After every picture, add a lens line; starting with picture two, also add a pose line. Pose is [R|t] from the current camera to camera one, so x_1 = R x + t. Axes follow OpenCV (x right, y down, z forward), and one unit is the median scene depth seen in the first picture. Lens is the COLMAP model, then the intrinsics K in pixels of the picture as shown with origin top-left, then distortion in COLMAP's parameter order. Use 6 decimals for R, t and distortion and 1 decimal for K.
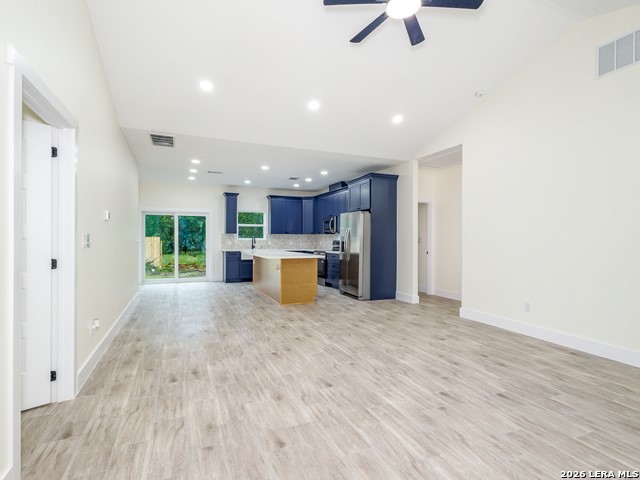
lens RADIAL K [[330.5, 0, 318.8], [0, 330.5, 237.4], [0, 0, 1]] dist [0.004139, -0.000257]
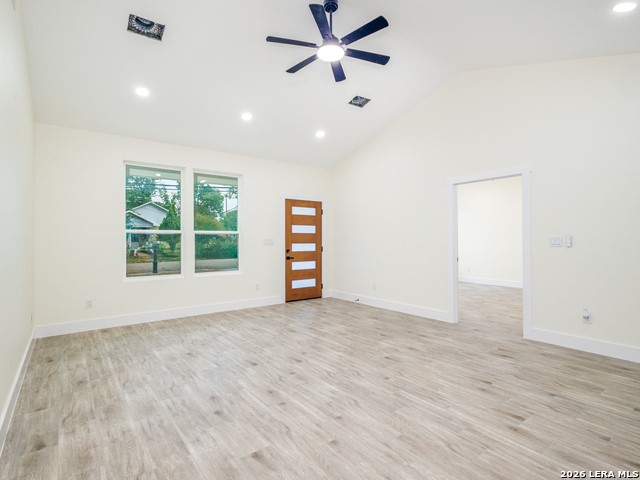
lens RADIAL K [[330.5, 0, 318.8], [0, 330.5, 237.4], [0, 0, 1]] dist [0.004139, -0.000257]
pose [[-0.968880, -0.001803, -0.247525, 0.744699], [0.001426, 0.999916, -0.012864, 0.013311], [0.247528, -0.012816, -0.968796, 2.710146]]
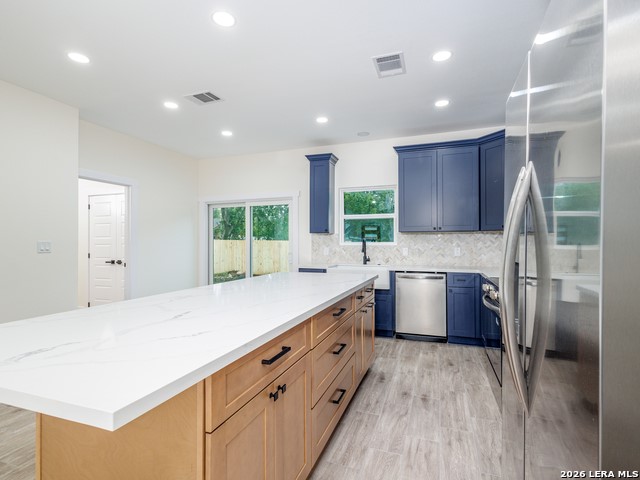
lens RADIAL K [[330.5, 0, 318.8], [0, 330.5, 237.4], [0, 0, 1]] dist [0.004139, -0.000257]
pose [[0.721142, -0.017872, -0.692556, 0.039926], [0.010437, 0.999834, -0.014934, 0.000863], [0.692708, 0.003542, 0.721209, 0.265459]]
